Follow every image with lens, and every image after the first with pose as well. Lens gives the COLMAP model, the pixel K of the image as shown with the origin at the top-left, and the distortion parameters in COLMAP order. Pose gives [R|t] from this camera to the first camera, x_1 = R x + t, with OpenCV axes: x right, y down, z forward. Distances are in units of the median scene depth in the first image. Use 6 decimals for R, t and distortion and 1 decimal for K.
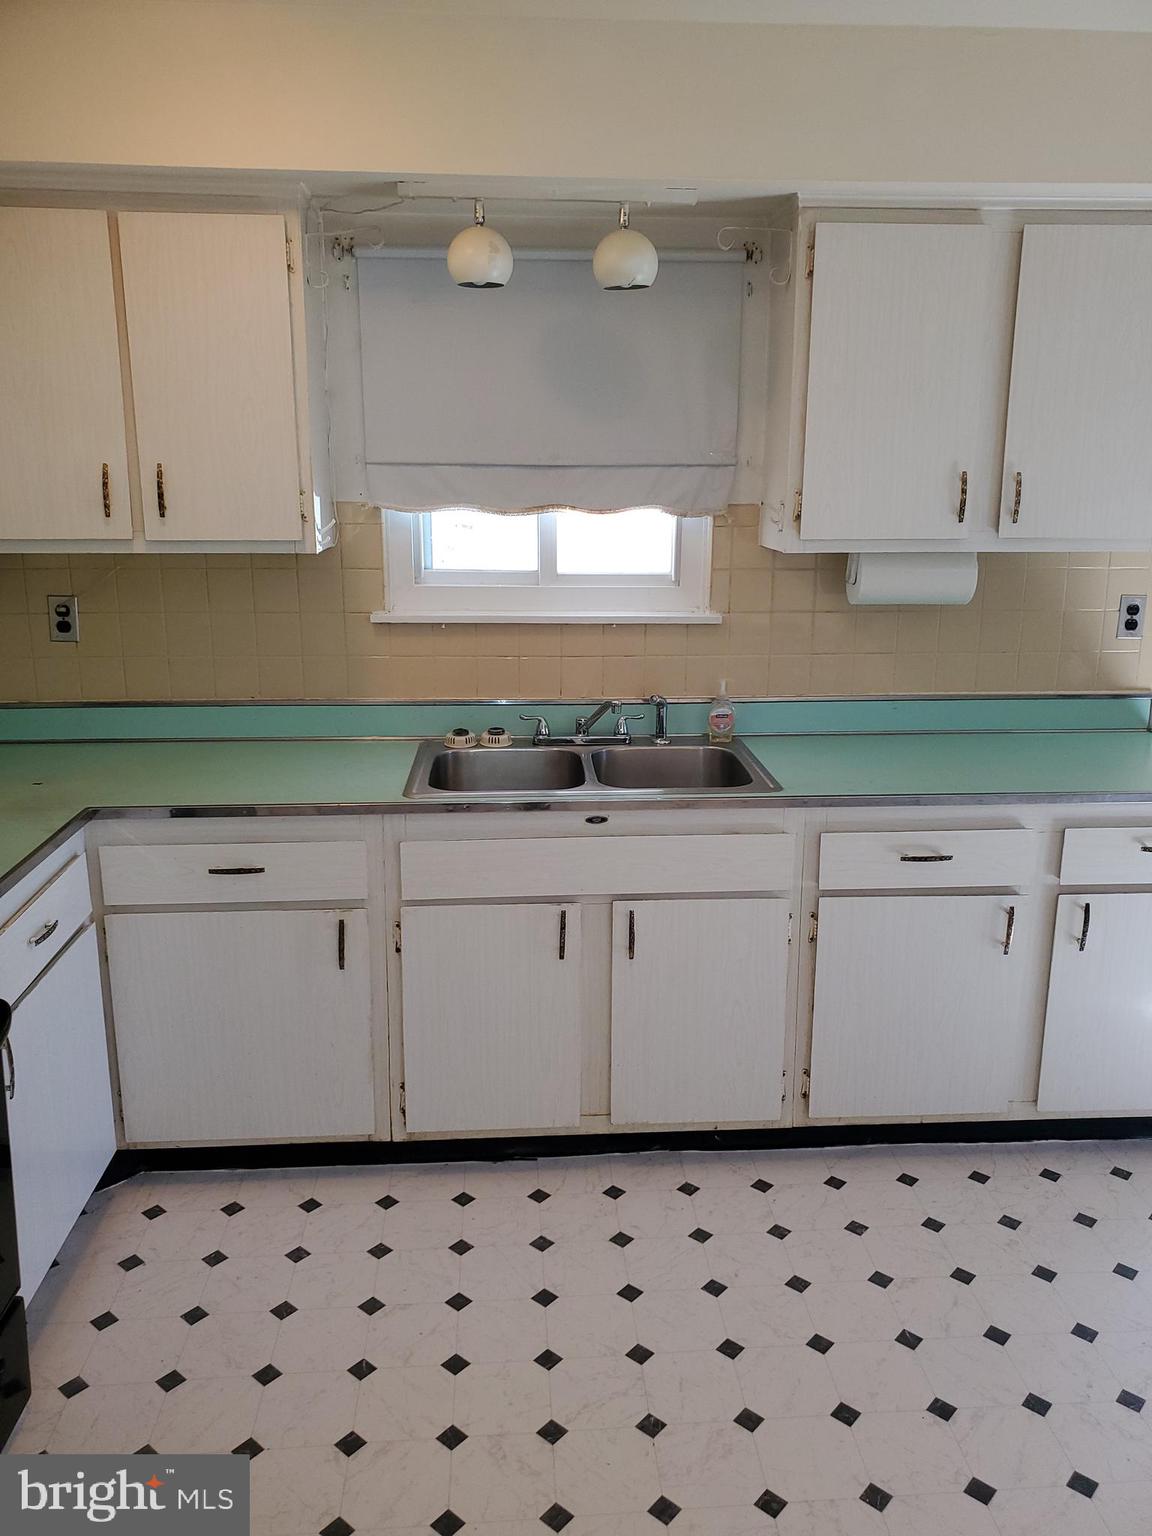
lens RADIAL K [[1188.0, 0, 597.0], [0, 1188.0, 740.9], [0, 0, 1]] dist [-0.036975, -0.002140]
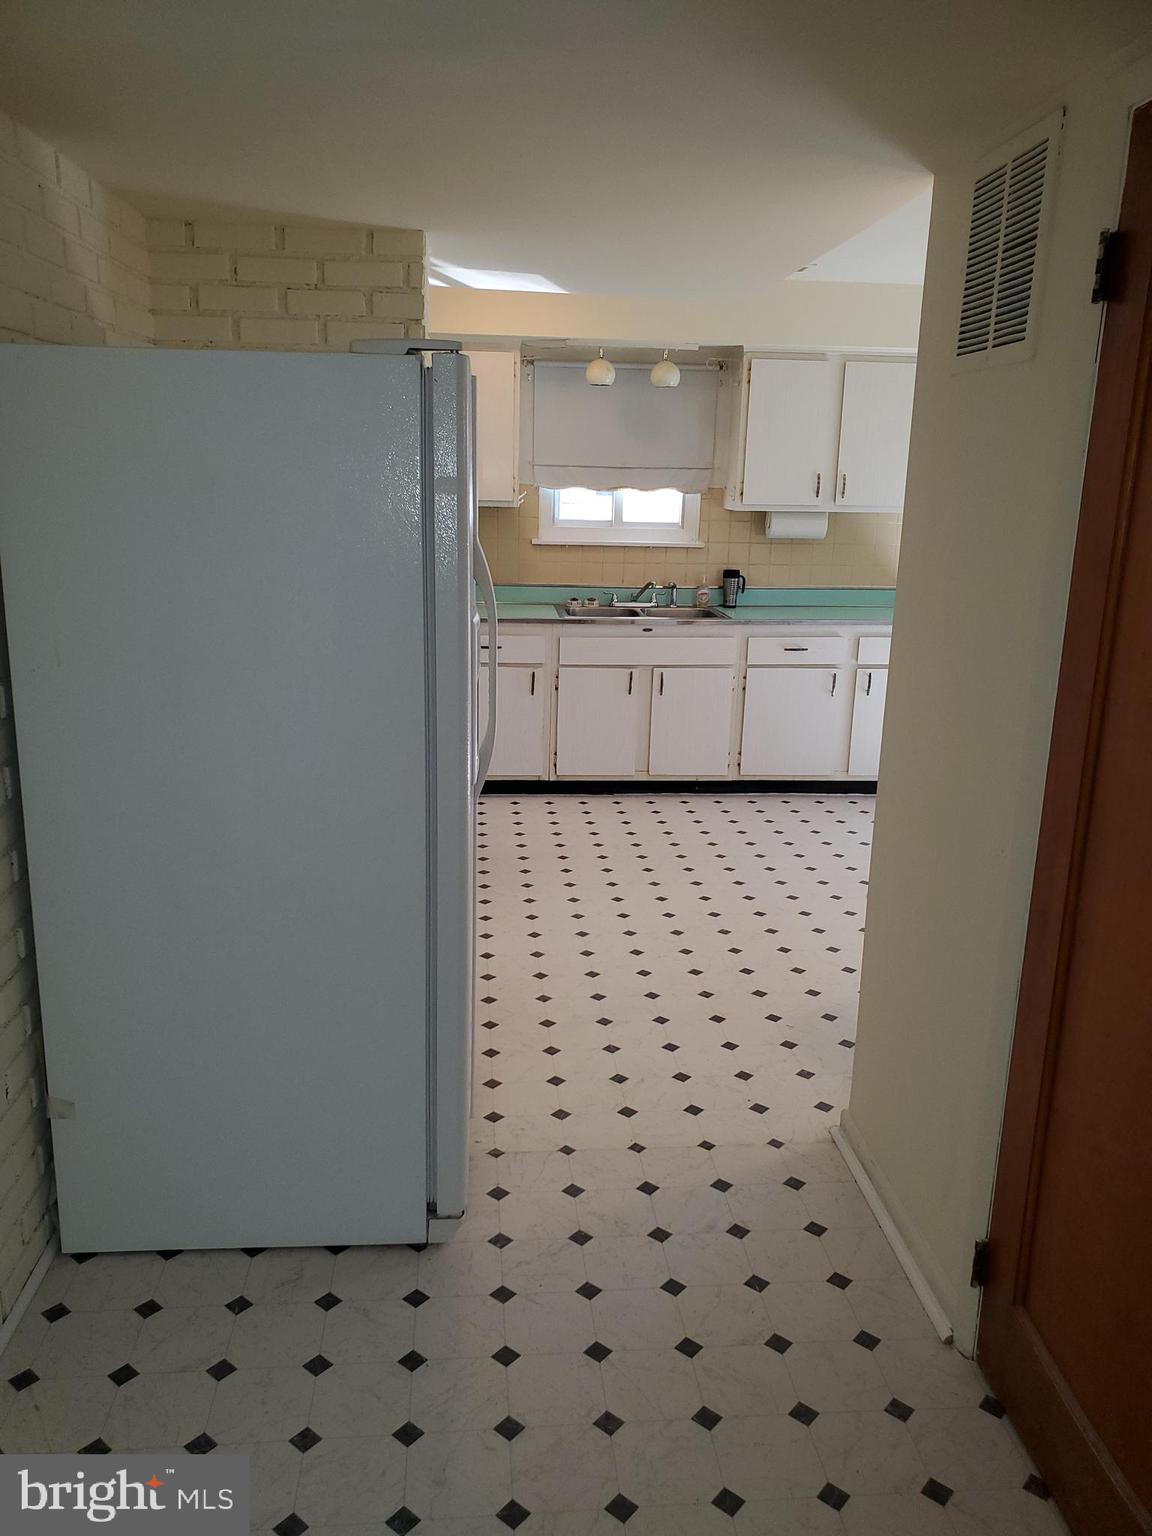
lens RADIAL K [[1186.5, 0, 576.0], [0, 1186.5, 768.0], [0, 0, 1]] dist [-0.004936, -0.000452]
pose [[0.999850, 0.014061, 0.010143, -0.141803], [-0.014369, 0.999415, 0.031039, 0.239580], [-0.009701, -0.031180, 0.999467, -1.135229]]
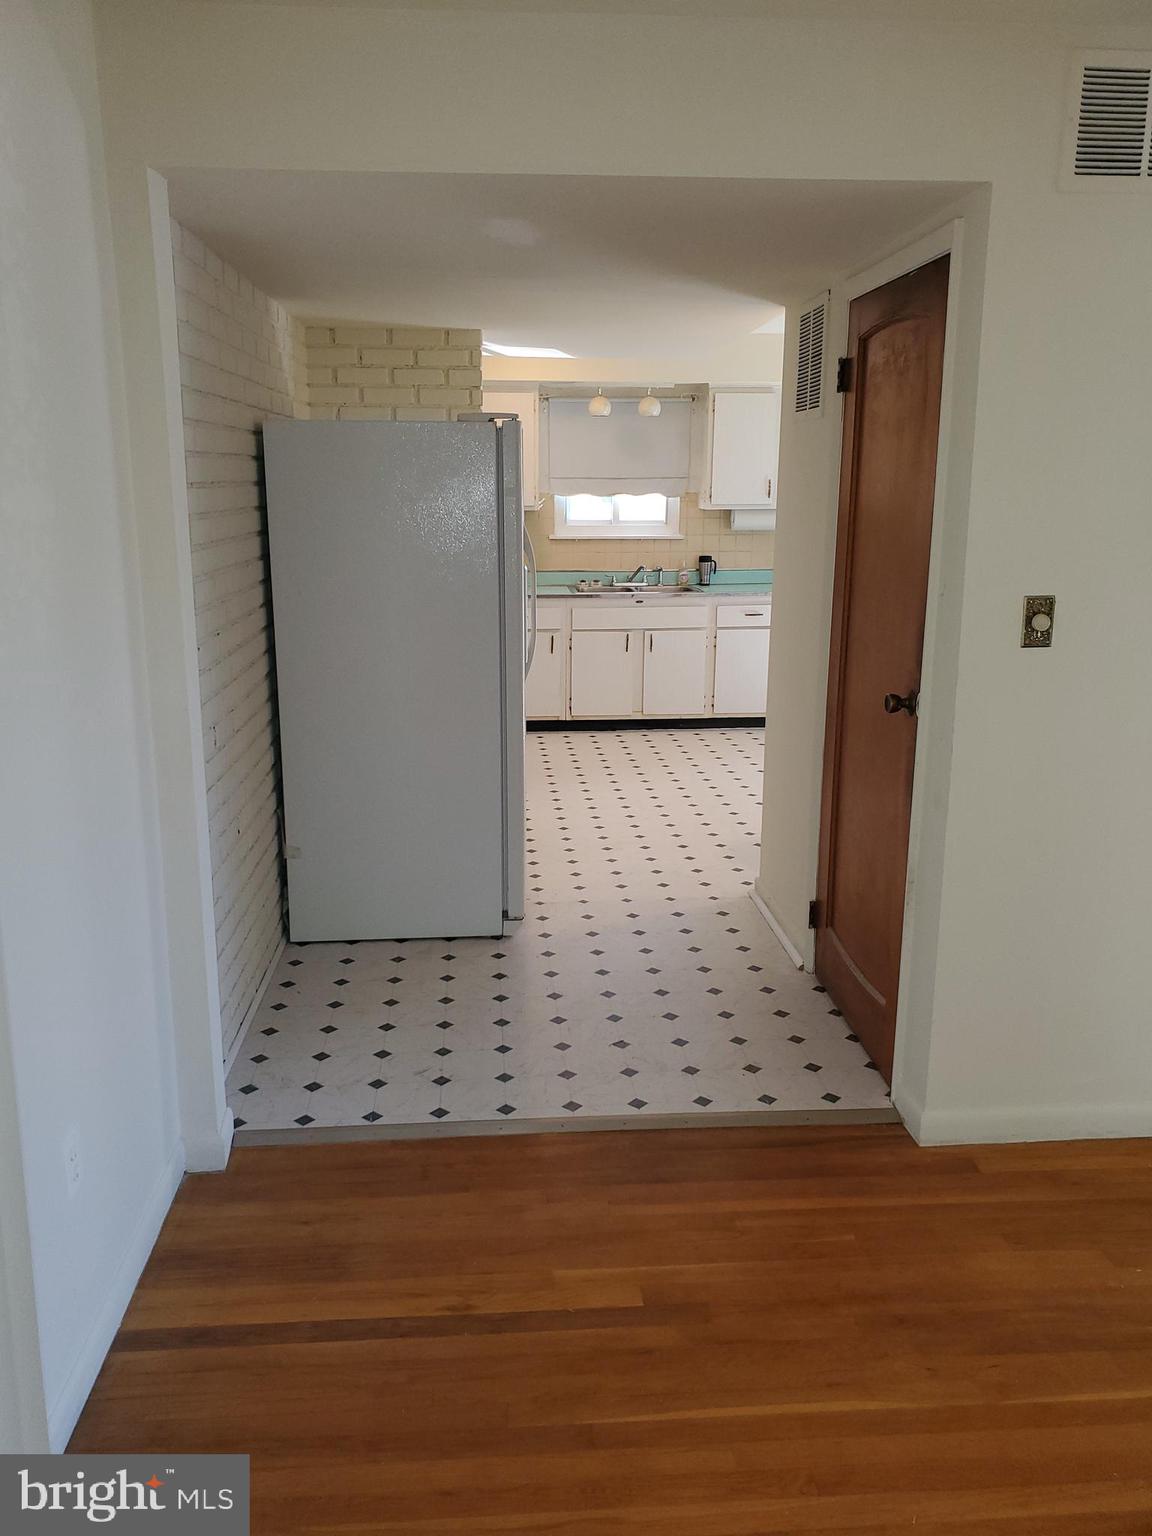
lens RADIAL K [[1186.5, 0, 576.0], [0, 1186.5, 768.0], [0, 0, 1]] dist [-0.004936, -0.000452]
pose [[0.999991, -0.004126, -0.001031, -0.142717], [0.004148, 0.999725, 0.023093, 0.375719], [0.000935, -0.023097, 0.999733, -1.765947]]
